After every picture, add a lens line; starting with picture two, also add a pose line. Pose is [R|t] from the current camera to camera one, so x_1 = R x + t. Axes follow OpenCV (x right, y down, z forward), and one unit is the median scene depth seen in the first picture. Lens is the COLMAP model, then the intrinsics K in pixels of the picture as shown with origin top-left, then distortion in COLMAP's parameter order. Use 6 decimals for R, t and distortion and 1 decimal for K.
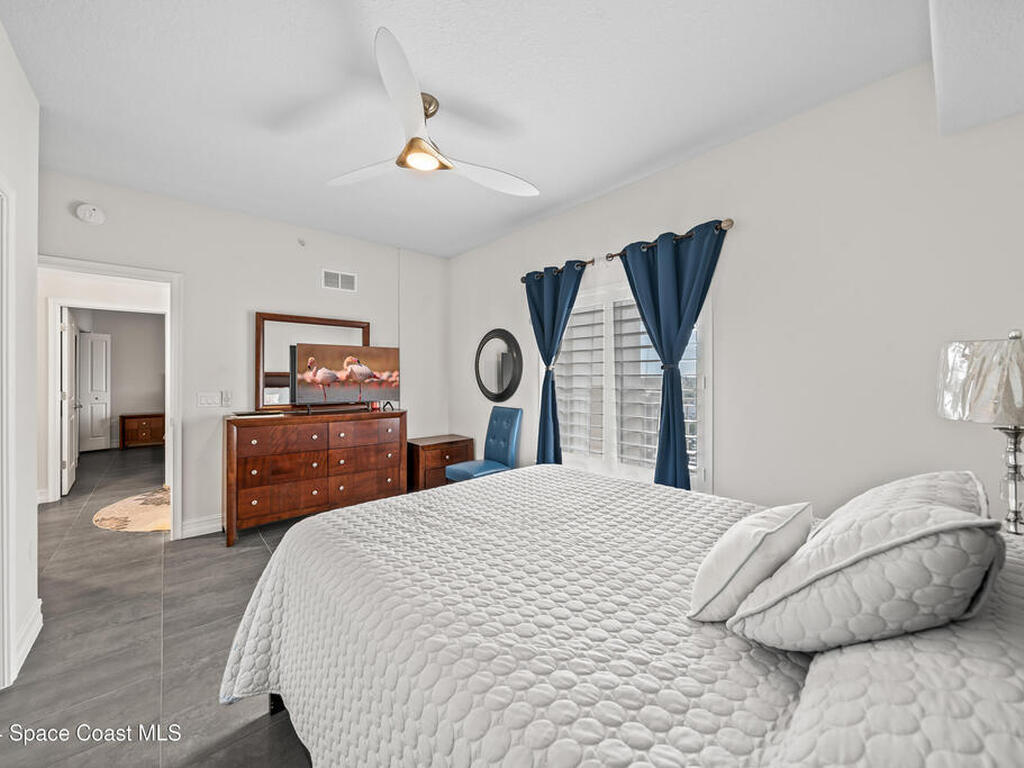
lens RADIAL K [[396.2, 0, 506.6], [0, 396.2, 377.1], [0, 0, 1]] dist [-0.000221, -0.000081]
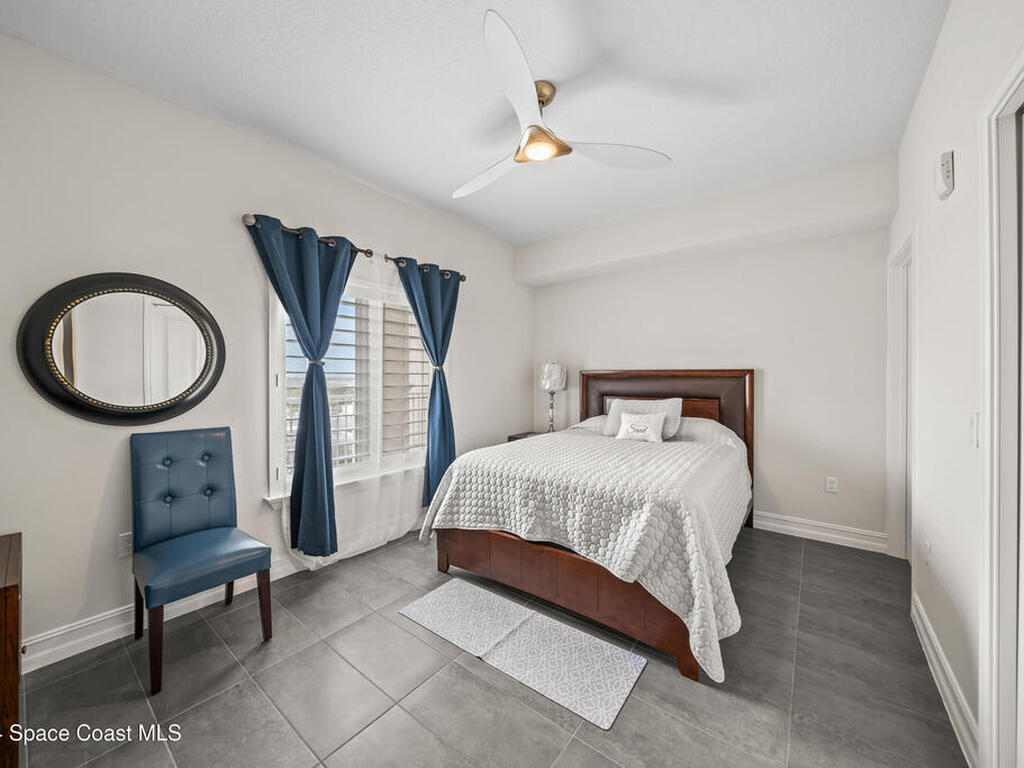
lens RADIAL K [[396.2, 0, 506.6], [0, 396.2, 377.1], [0, 0, 1]] dist [-0.000221, -0.000081]
pose [[-0.183230, -0.005271, 0.983056, -0.768030], [0.001310, 0.999983, 0.005606, 0.000057], [-0.983069, 0.002315, -0.183220, 0.843434]]
